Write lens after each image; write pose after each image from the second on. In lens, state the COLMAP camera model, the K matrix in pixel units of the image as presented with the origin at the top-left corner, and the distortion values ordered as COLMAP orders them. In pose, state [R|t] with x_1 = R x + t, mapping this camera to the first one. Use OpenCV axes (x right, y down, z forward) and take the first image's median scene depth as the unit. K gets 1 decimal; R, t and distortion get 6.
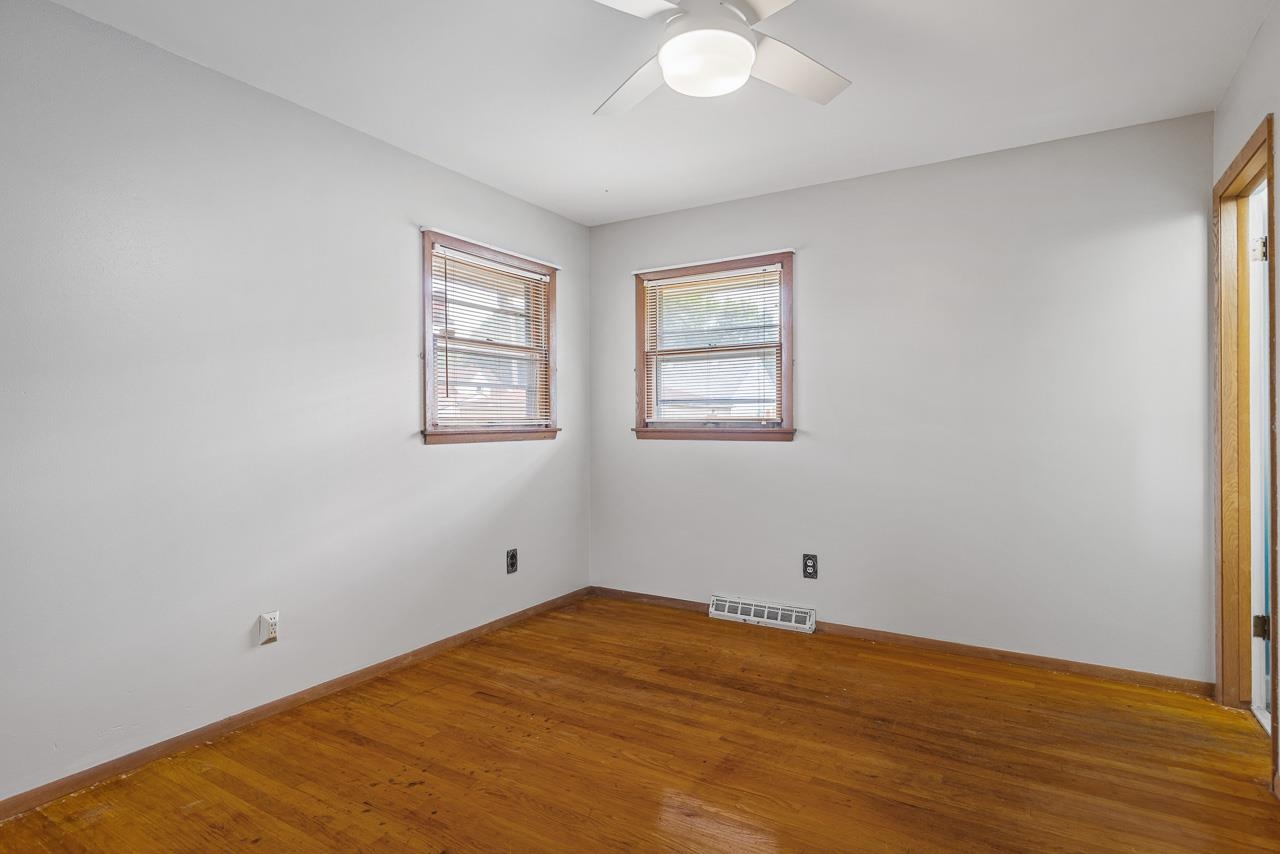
lens RADIAL K [[669.8, 0, 640.0], [0, 669.8, 427.0], [0, 0, 1]] dist [0.002019, -0.001674]
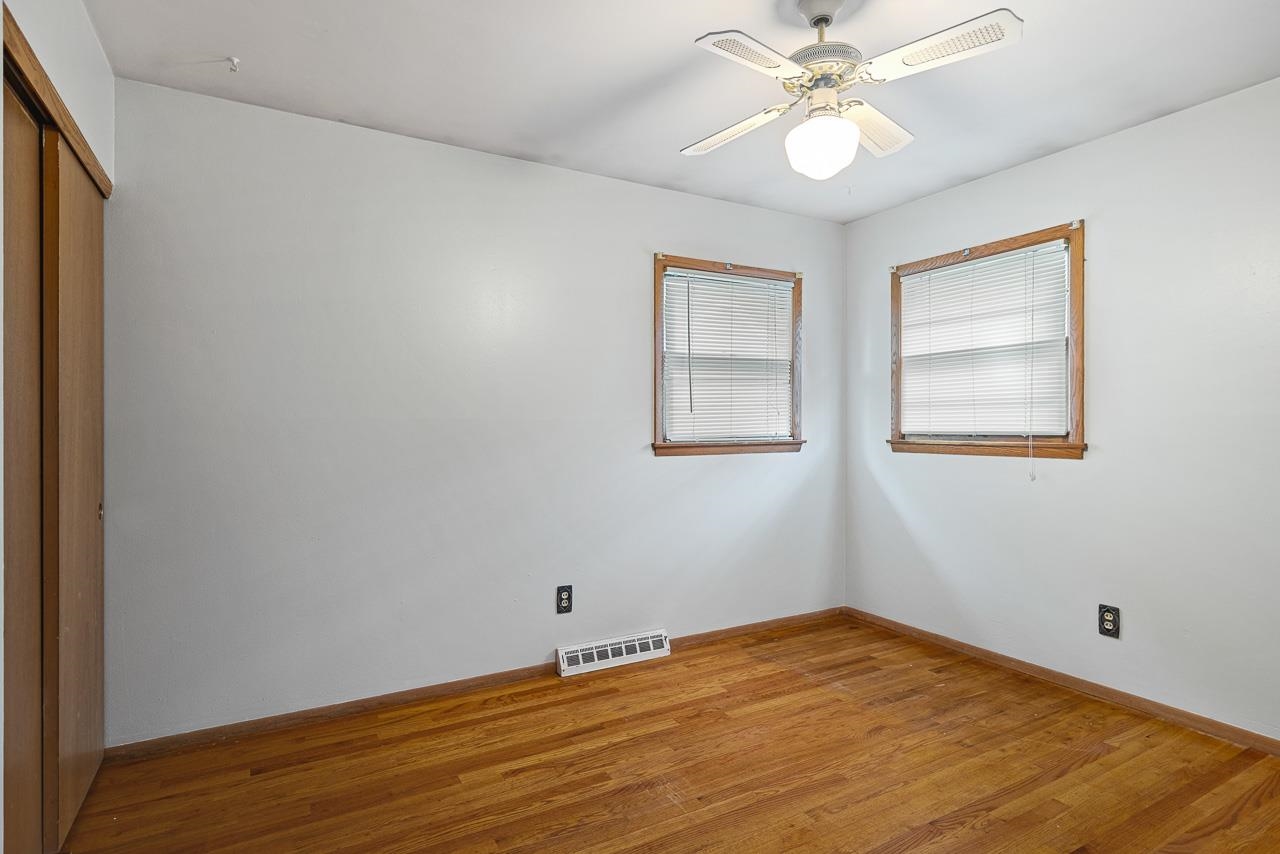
lens RADIAL K [[669.8, 0, 640.0], [0, 669.8, 427.0], [0, 0, 1]] dist [0.002019, -0.001674]
pose [[0.869591, -0.004983, -0.493748, 0.165555], [0.003195, 0.999985, -0.004465, -0.014671], [0.493763, 0.002306, 0.869594, 0.057938]]
